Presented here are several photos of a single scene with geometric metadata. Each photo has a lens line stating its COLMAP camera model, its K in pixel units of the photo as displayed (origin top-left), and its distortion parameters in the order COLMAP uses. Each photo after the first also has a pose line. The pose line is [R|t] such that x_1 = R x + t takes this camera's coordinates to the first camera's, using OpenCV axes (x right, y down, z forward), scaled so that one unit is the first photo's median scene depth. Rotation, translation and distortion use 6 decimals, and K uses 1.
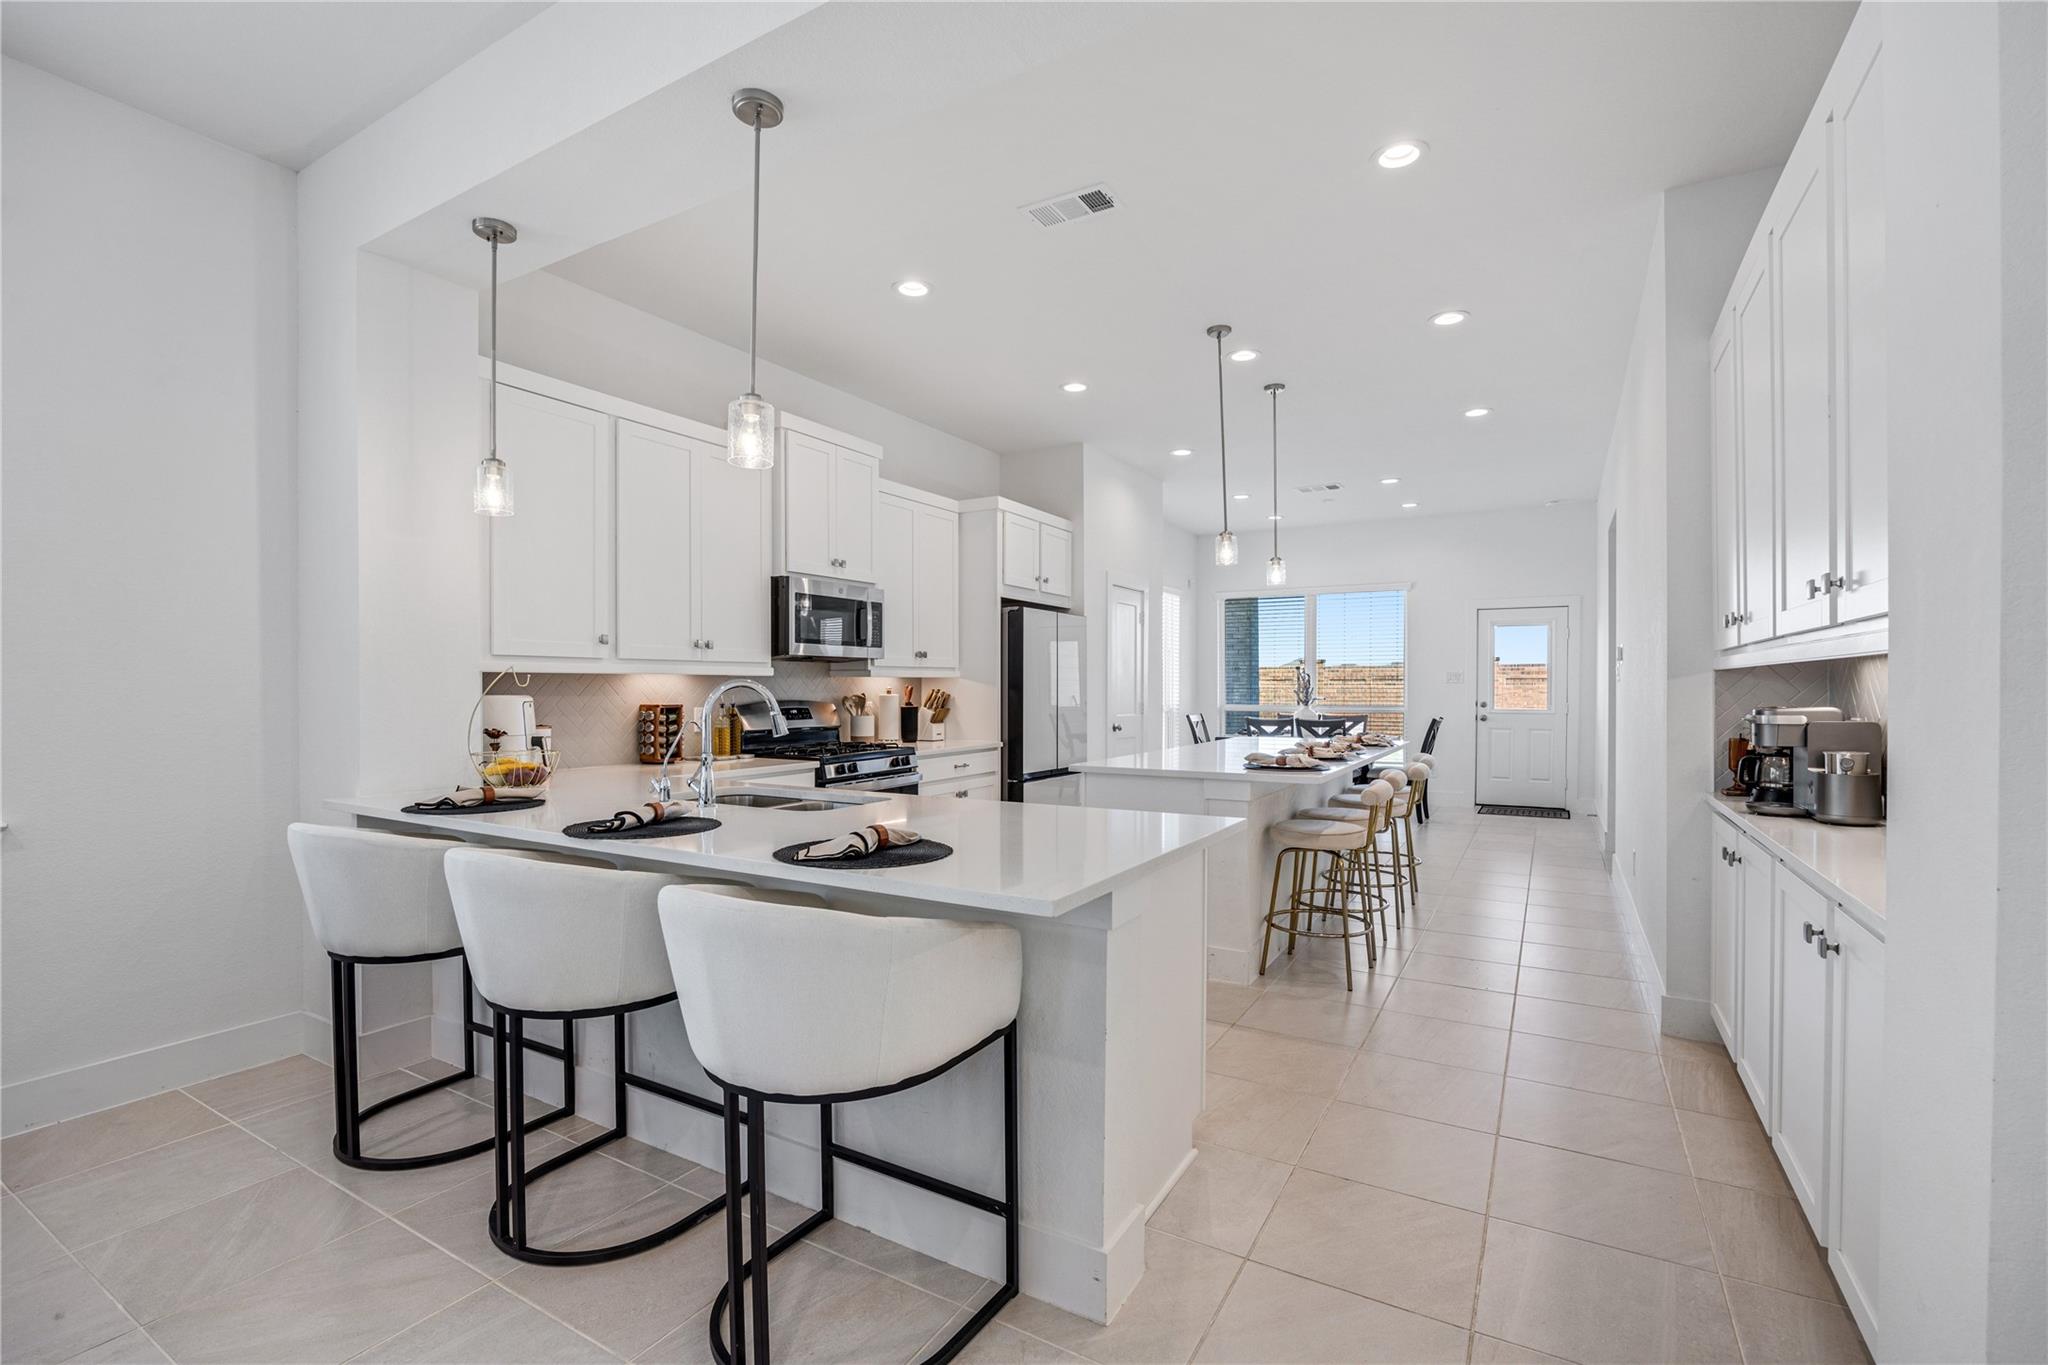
lens RADIAL K [[917.7, 0, 1012.7], [0, 917.7, 690.7], [0, 0, 1]] dist [-0.002245, 0.000097]
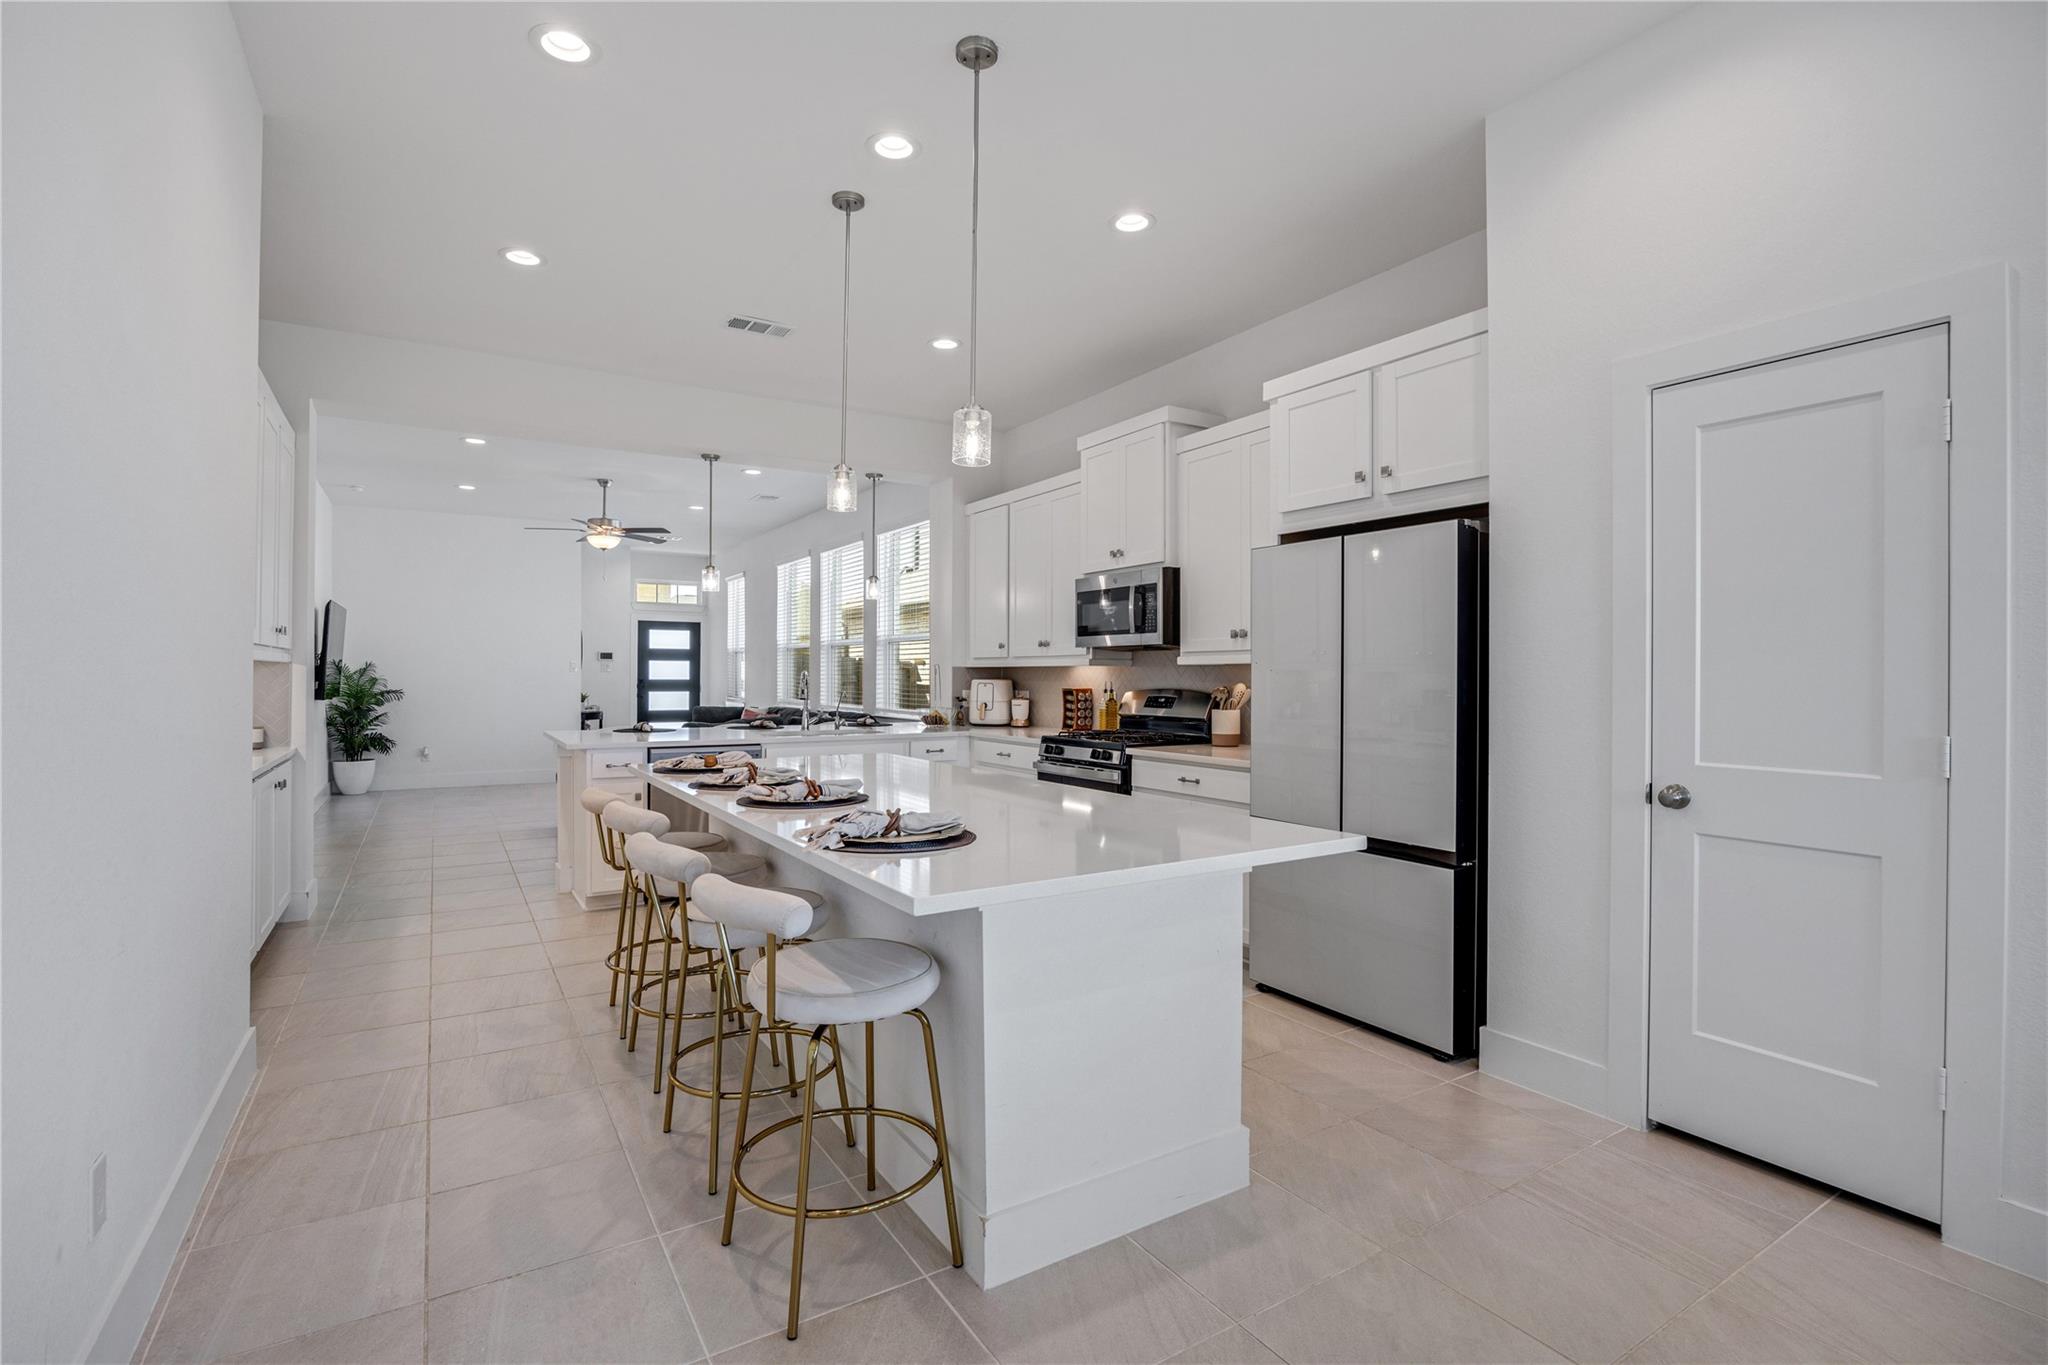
lens RADIAL K [[941.3, 0, 1018.6], [0, 941.3, 672.0], [0, 0, 1]] dist [-0.021202, 0.000557]
pose [[-0.454908, -0.002976, -0.890534, 0.715025], [-0.004162, 0.999991, -0.001216, -0.005804], [0.890529, 0.003153, -0.454916, 1.252838]]
